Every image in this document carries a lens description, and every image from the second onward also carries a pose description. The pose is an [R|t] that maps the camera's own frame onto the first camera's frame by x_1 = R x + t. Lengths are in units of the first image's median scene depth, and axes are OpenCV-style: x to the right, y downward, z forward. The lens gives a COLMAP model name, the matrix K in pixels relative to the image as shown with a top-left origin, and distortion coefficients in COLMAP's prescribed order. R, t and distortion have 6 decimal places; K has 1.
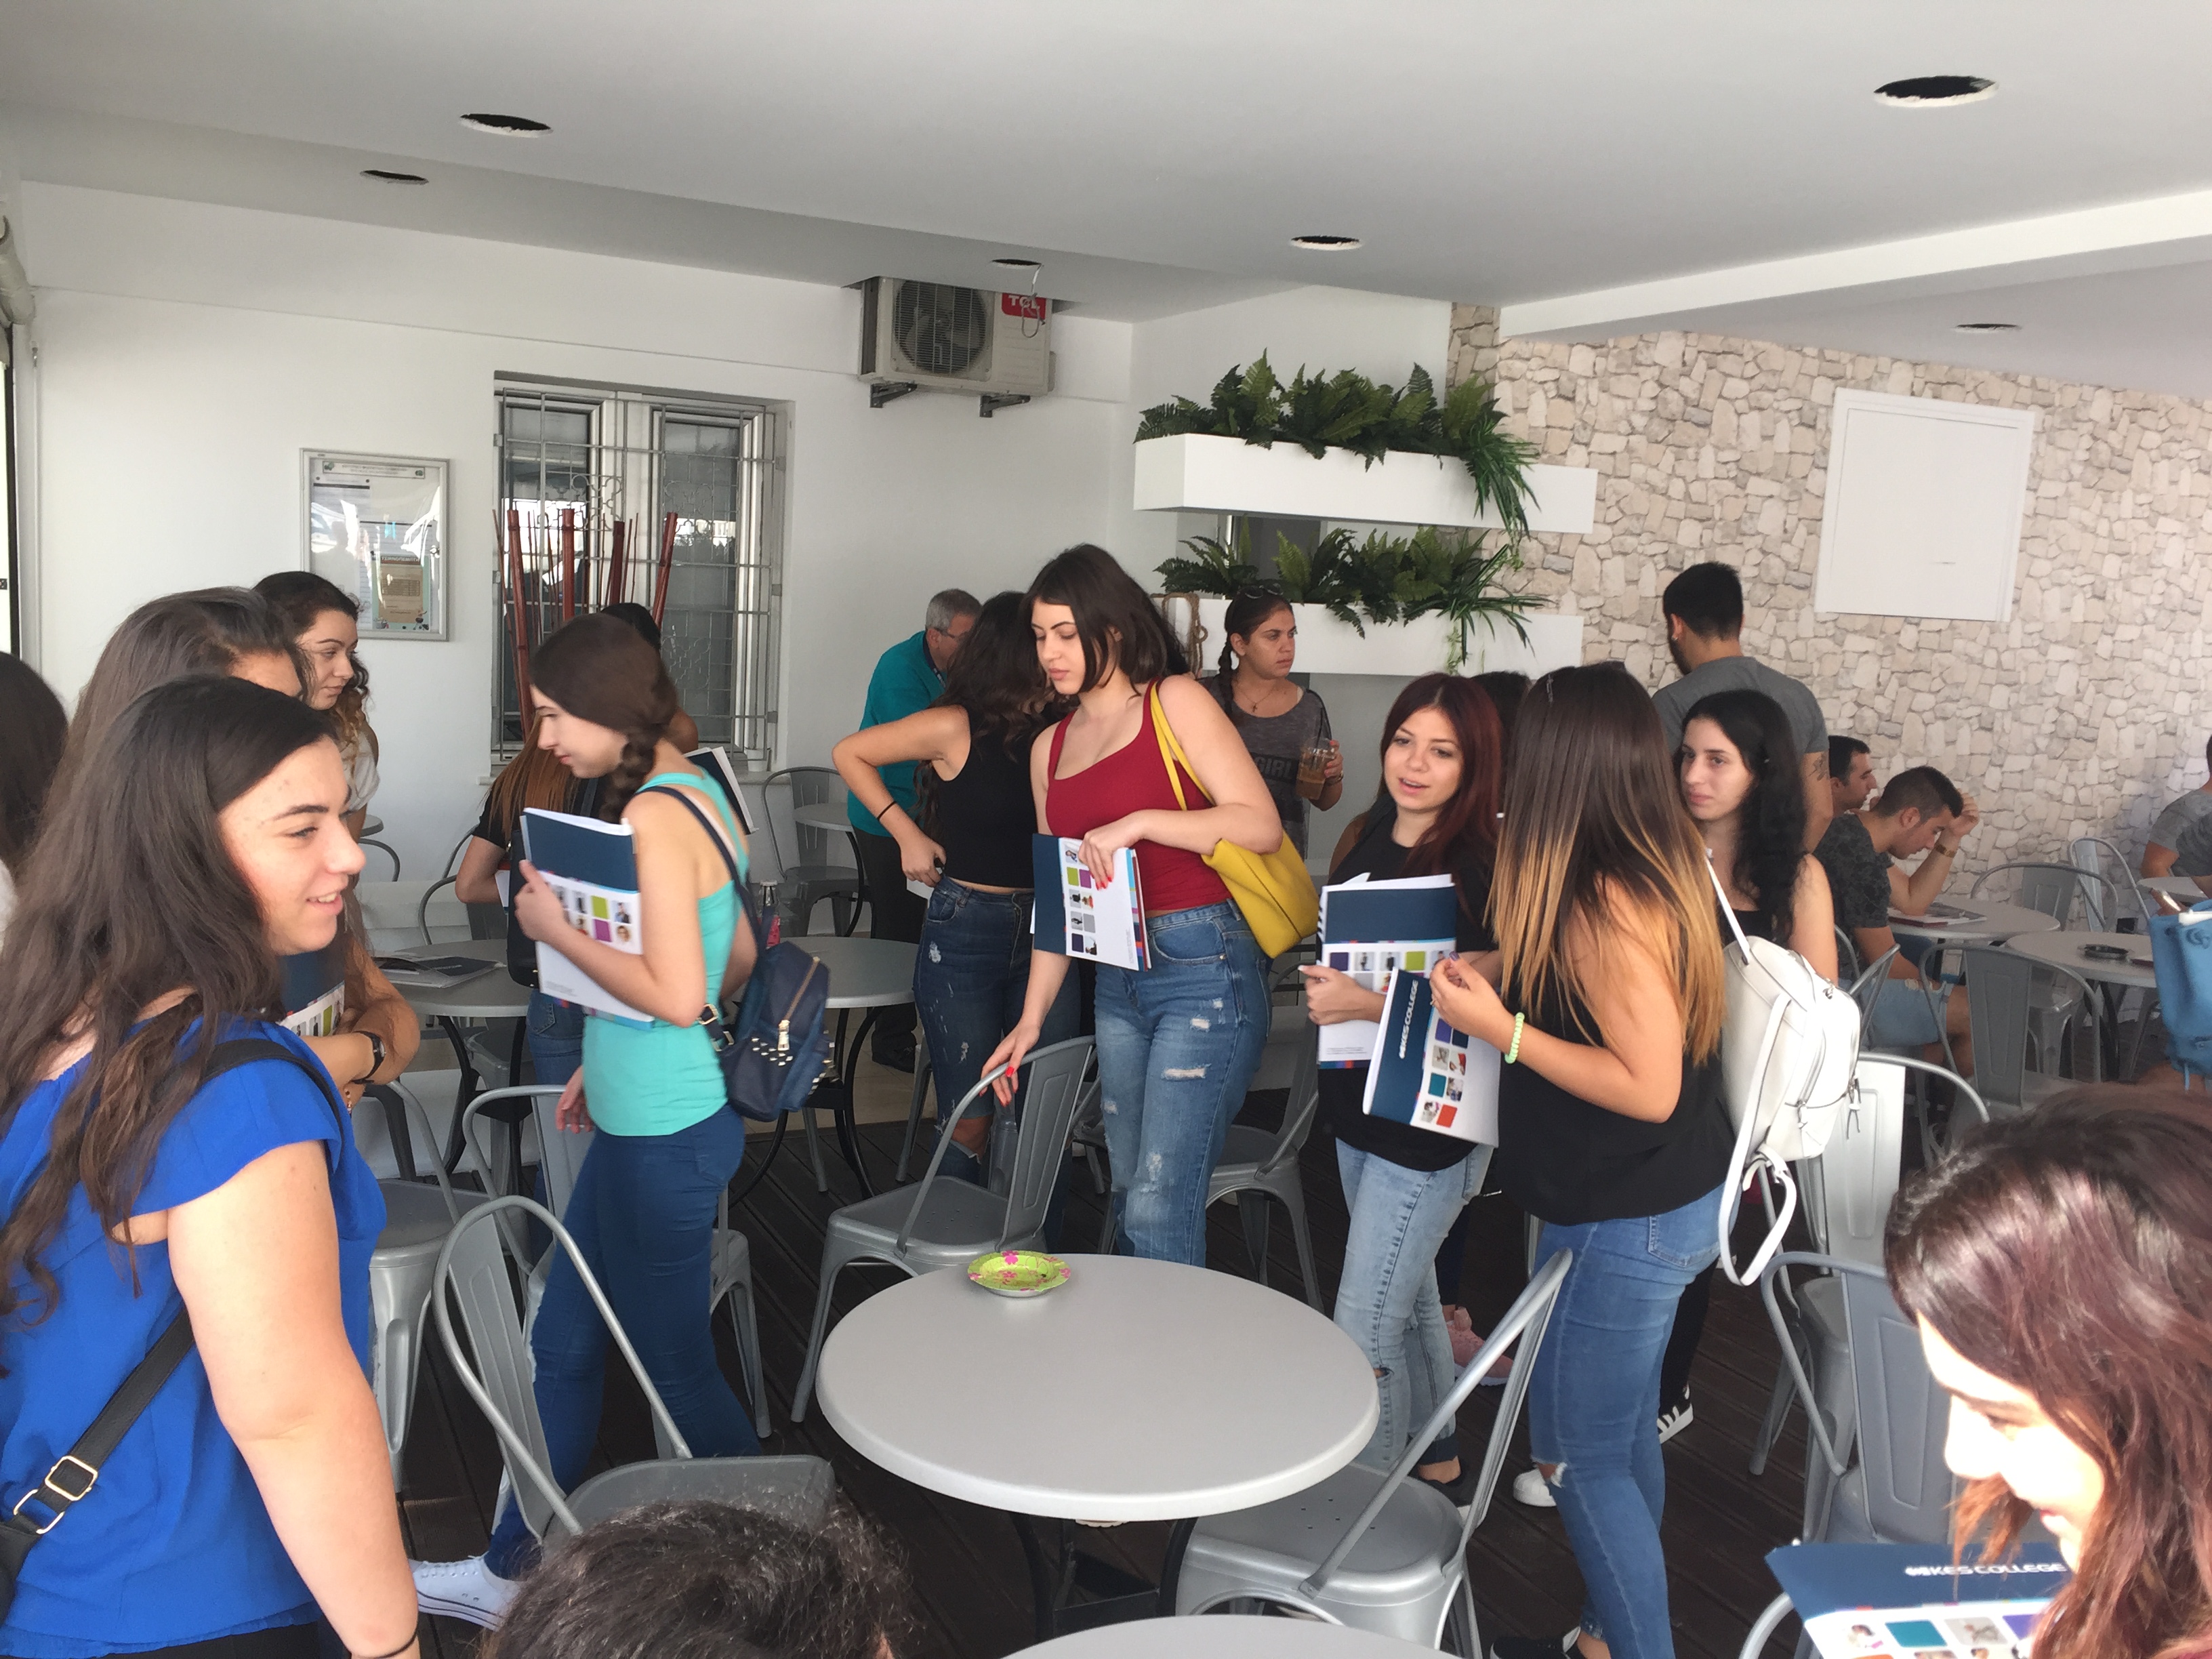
lens RADIAL K [[1897.0, 0, 1073.0], [0, 1897.0, 823.7], [0, 0, 1]] dist [0.091222, -0.140894]
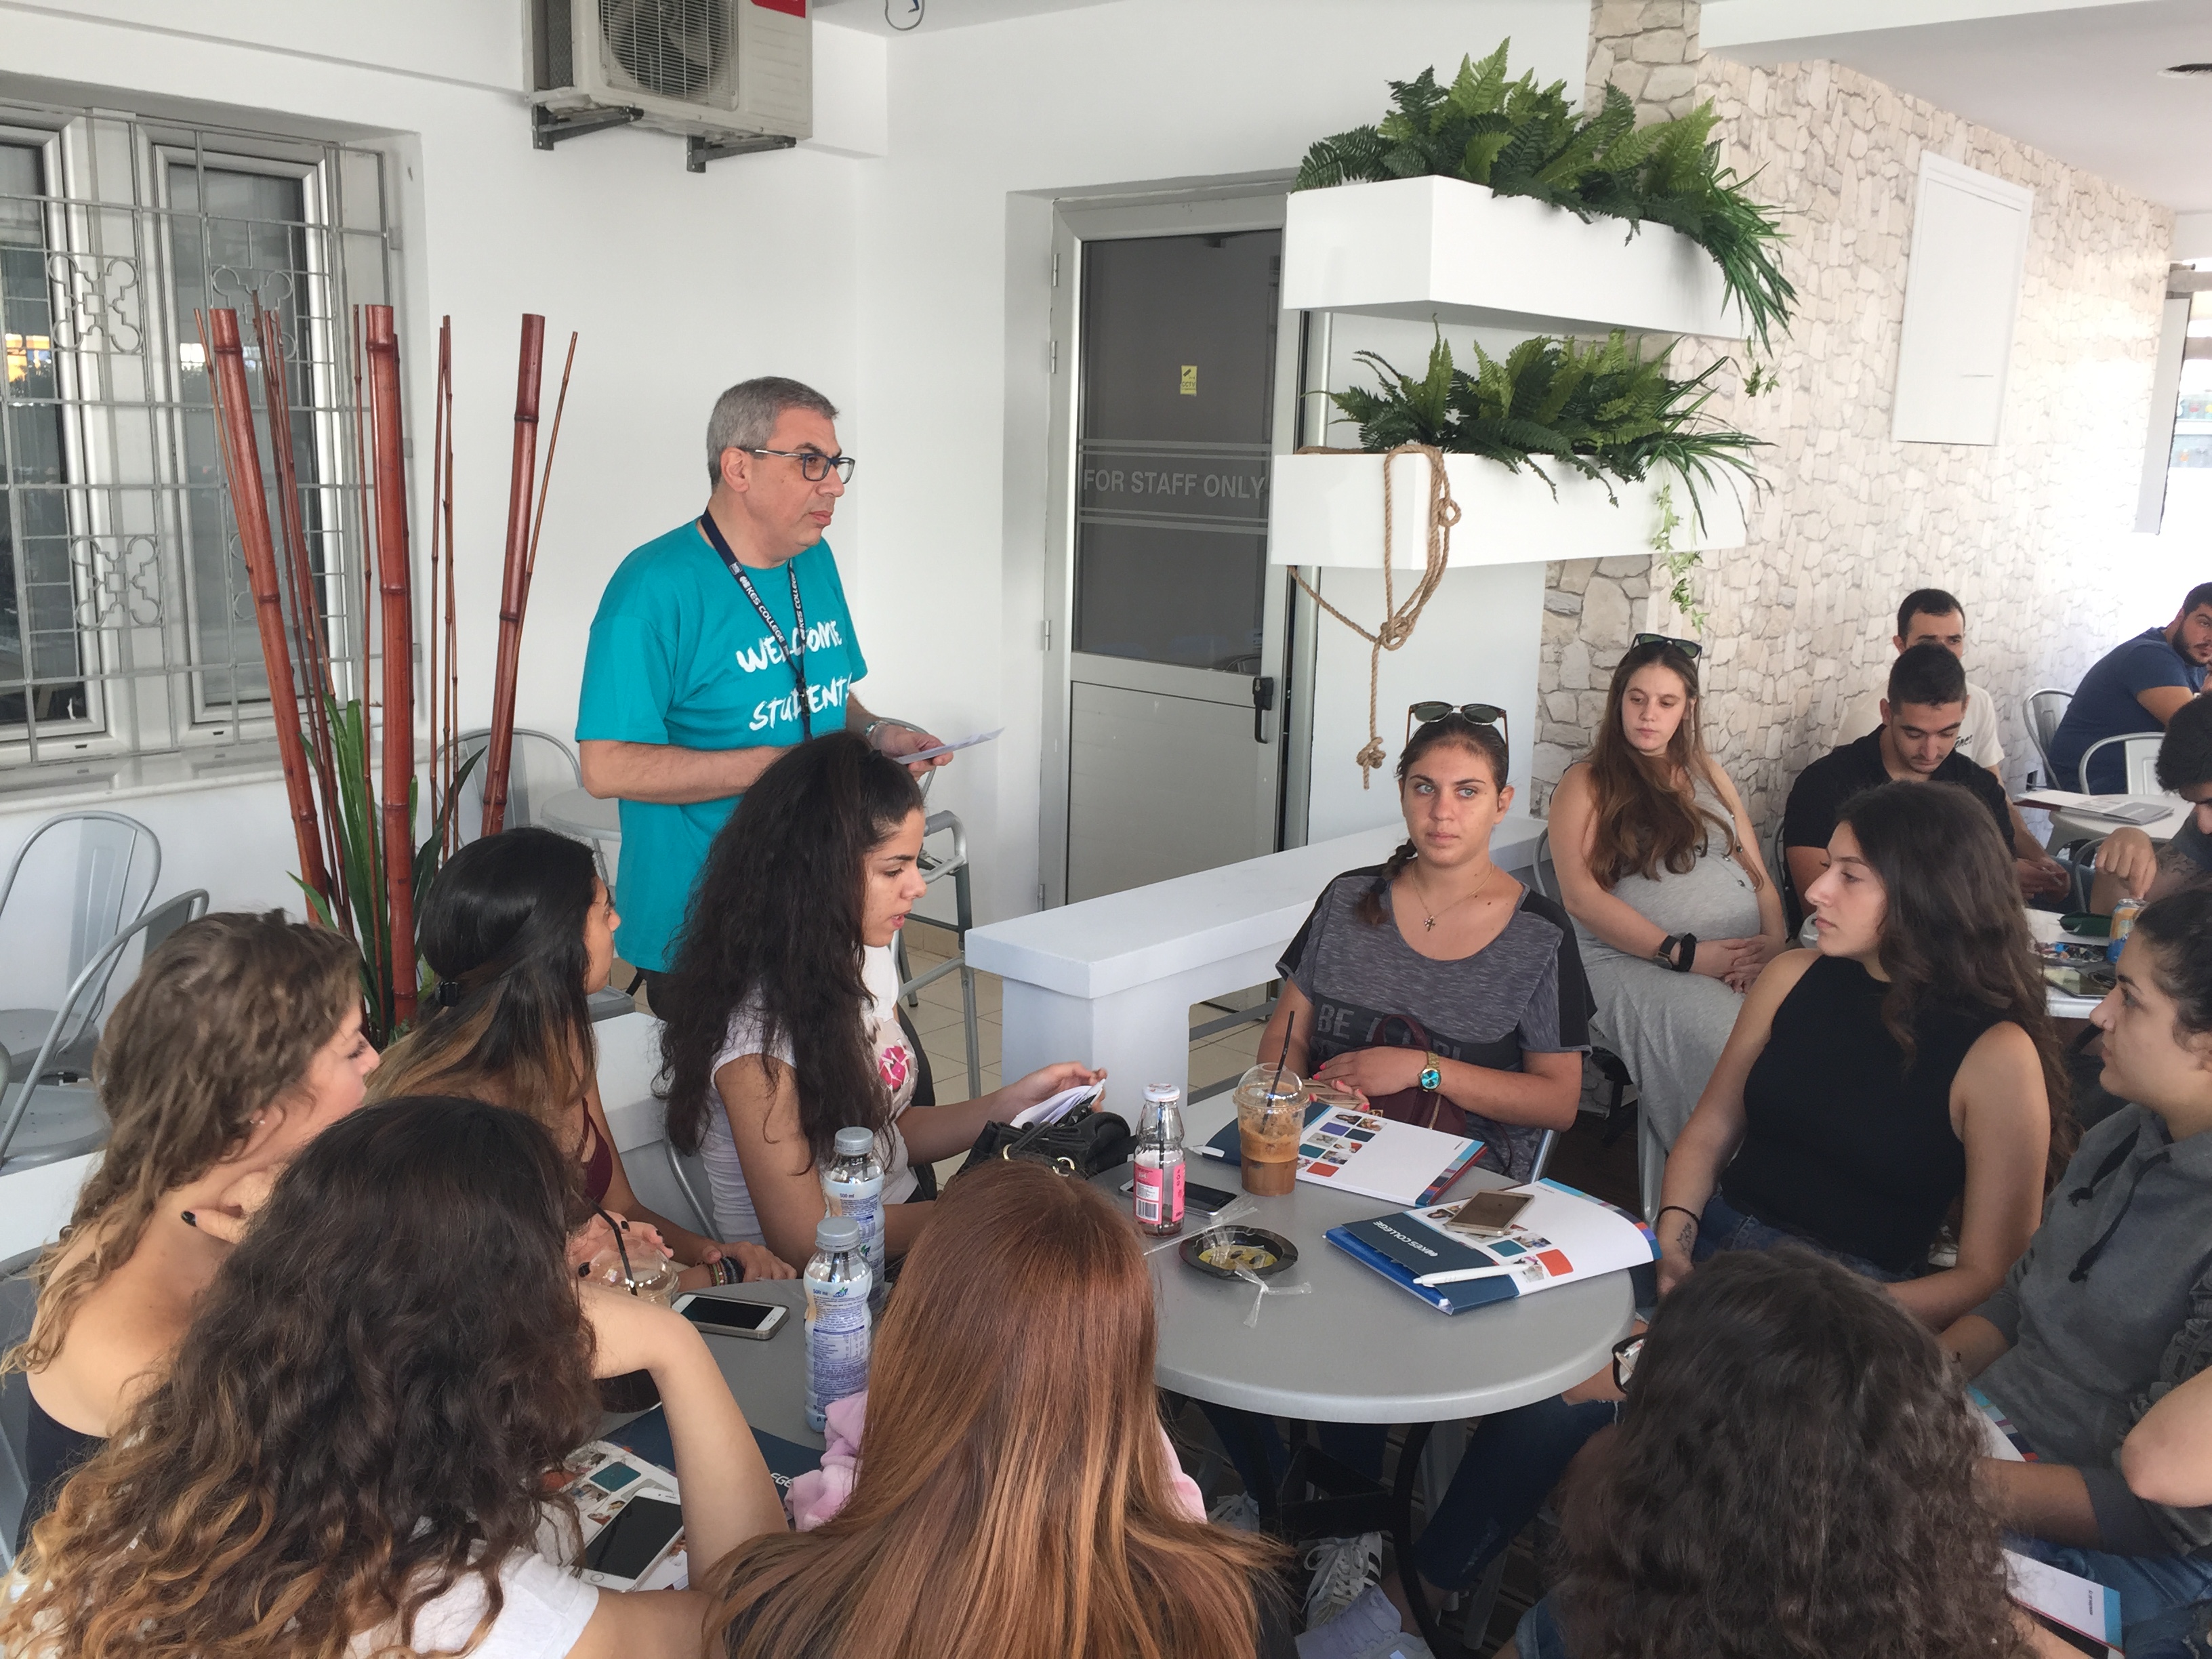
lens RADIAL K [[1897.0, 0, 1073.0], [0, 1897.0, 823.7], [0, 0, 1]] dist [0.091222, -0.140894]
pose [[0.919931, -0.104475, 0.377904, -0.243717], [0.069642, 0.992059, 0.104734, -0.061227], [-0.385846, -0.070030, 0.919902, 0.395107]]
